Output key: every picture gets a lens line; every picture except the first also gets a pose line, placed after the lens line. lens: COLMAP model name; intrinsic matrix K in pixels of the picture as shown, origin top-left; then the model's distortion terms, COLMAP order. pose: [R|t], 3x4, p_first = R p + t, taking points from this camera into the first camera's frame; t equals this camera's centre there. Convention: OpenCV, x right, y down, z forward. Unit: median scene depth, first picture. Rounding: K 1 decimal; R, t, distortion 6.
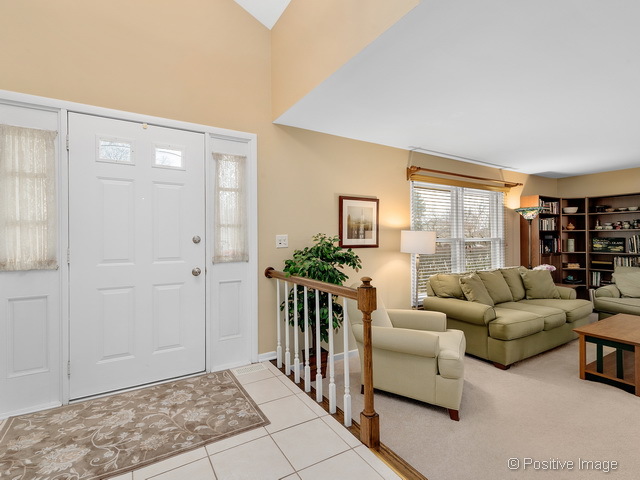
lens RADIAL K [[314.5, 0, 318.6], [0, 314.5, 239.6], [0, 0, 1]] dist [0.006620, 0.000744]
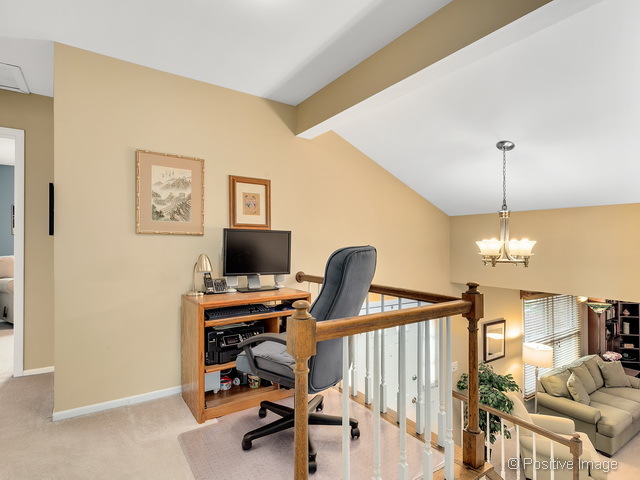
lens RADIAL K [[342.1, 0, 319.9], [0, 342.1, 239.1], [0, 0, 1]] dist [-0.001496, -0.000306]
pose [[0.999209, 0.011619, 0.038033, -0.489494], [-0.010930, 0.999773, -0.018284, -0.329958], [-0.038236, 0.017853, 0.999109, -0.305375]]
